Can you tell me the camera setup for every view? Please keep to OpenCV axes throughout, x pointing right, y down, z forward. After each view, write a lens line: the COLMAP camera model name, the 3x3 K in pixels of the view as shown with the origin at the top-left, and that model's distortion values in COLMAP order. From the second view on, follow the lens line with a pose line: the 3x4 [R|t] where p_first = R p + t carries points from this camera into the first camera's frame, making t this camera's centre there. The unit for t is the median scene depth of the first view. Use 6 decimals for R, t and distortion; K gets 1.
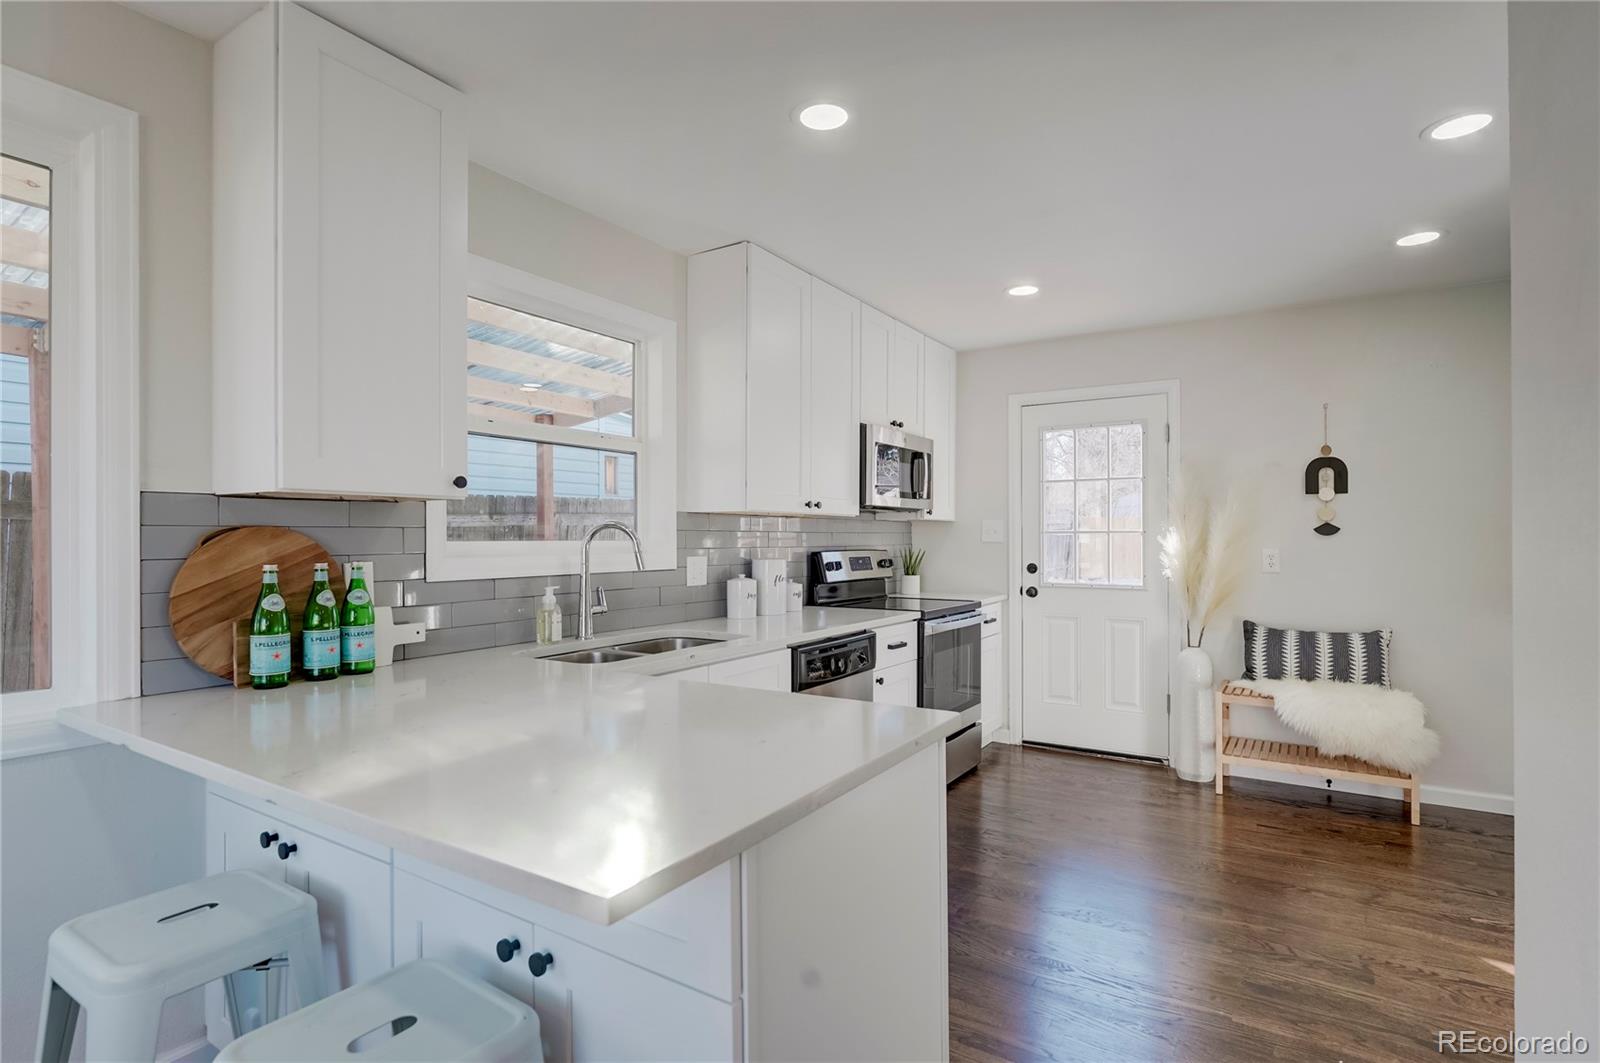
lens RADIAL K [[786.4, 0, 802.3], [0, 786.4, 538.3], [0, 0, 1]] dist [0.005362, 0.000780]
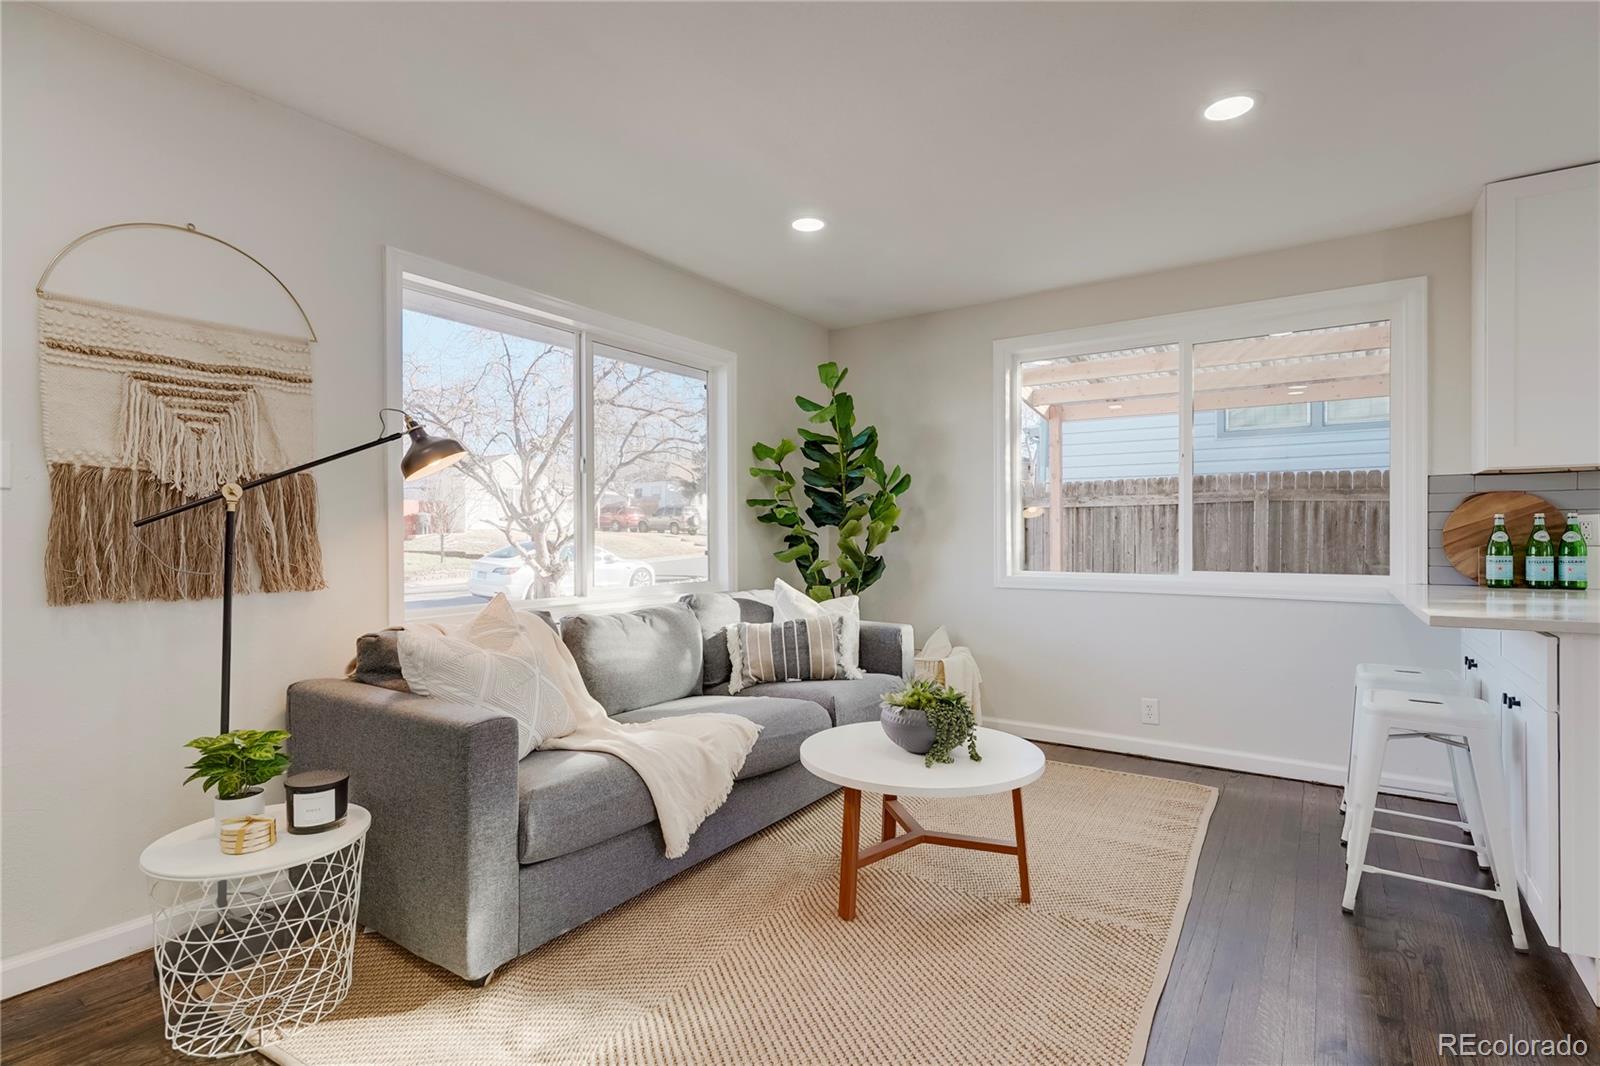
lens RADIAL K [[762.8, 0, 795.9], [0, 762.8, 535.2], [0, 0, 1]] dist [0.002413, 0.000206]
pose [[-0.029015, 0.004452, -0.999569, 0.925039], [0.003984, 0.999983, 0.004339, 0.061579], [0.999571, -0.003856, -0.029032, -0.410390]]
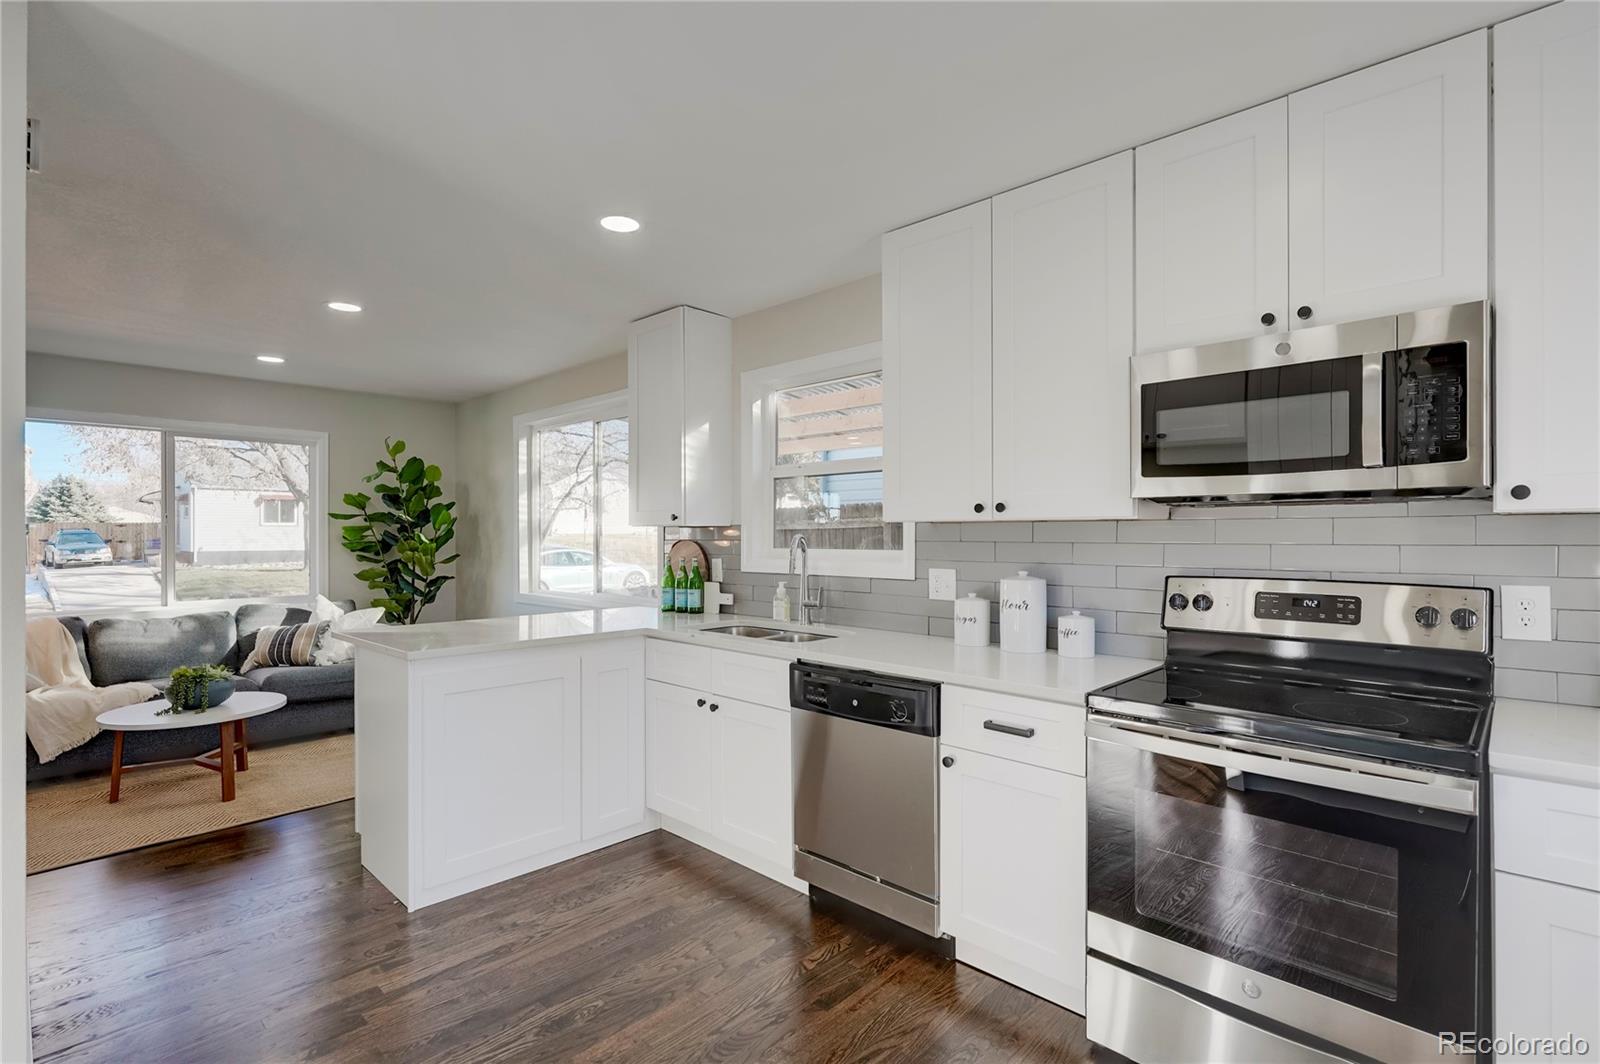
lens RADIAL K [[751.0, 0, 804.8], [0, 751.0, 531.2], [0, 0, 1]] dist [0.000220, -0.000054]
pose [[-0.194108, 0.001034, -0.980980, 1.314262], [0.005972, 0.999982, -0.000128, -0.038051], [0.980962, -0.005883, -0.194111, 1.714845]]
